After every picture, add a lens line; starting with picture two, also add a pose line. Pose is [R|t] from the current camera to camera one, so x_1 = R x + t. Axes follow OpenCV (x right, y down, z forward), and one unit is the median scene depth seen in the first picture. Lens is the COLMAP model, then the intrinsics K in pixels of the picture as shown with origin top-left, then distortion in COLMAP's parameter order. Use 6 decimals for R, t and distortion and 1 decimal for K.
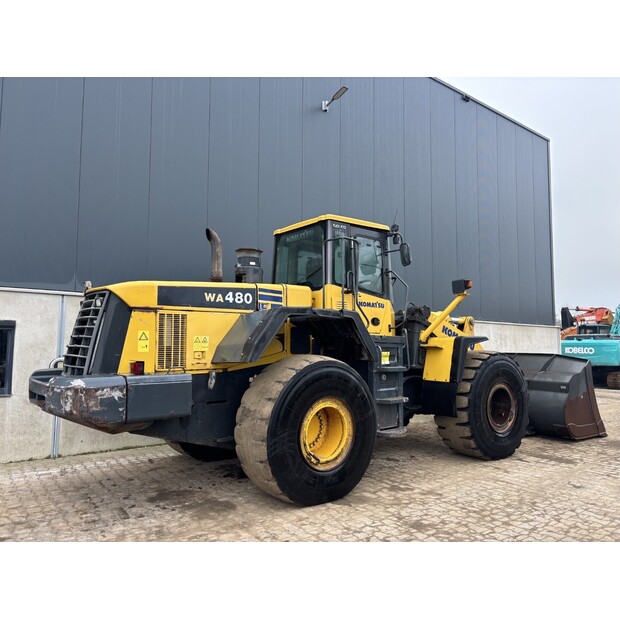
lens RADIAL K [[468.0, 0, 310.8], [0, 468.0, 313.0], [0, 0, 1]] dist [0.055033, -0.062602]
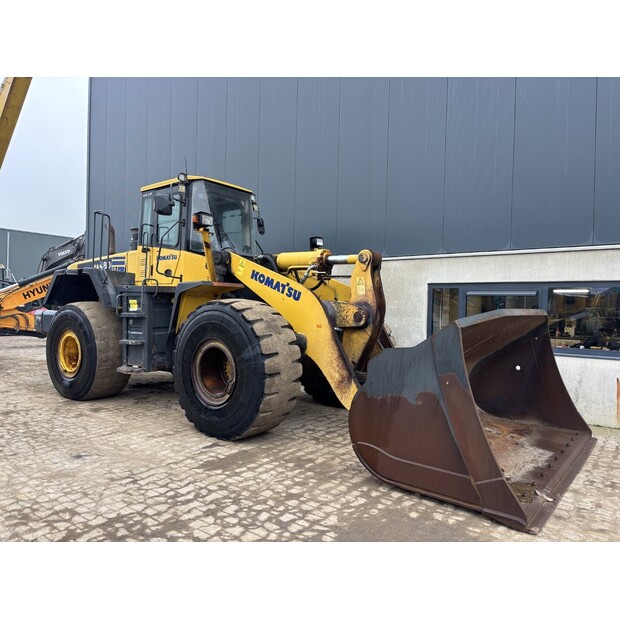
lens RADIAL K [[468.0, 0, 301.8], [0, 468.0, 312.3], [0, 0, 1]] dist [0.055033, -0.062602]
pose [[0.257260, 0.010135, -0.966289, 1.238733], [0.052648, 0.998313, 0.024488, 0.096096], [0.964907, -0.057173, 0.256293, 0.994473]]
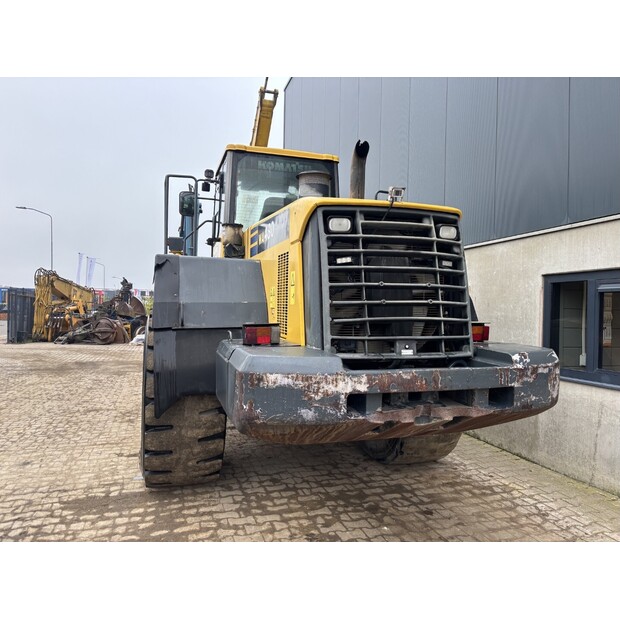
lens RADIAL K [[468.0, 0, 298.0], [0, 468.0, 310.0], [0, 0, 1]] dist [0.055033, -0.062602]
pose [[-0.350668, -0.013916, -0.936397, 1.002440], [0.056376, 0.997763, -0.035940, 0.127692], [0.934802, -0.065393, -0.349099, 1.488653]]
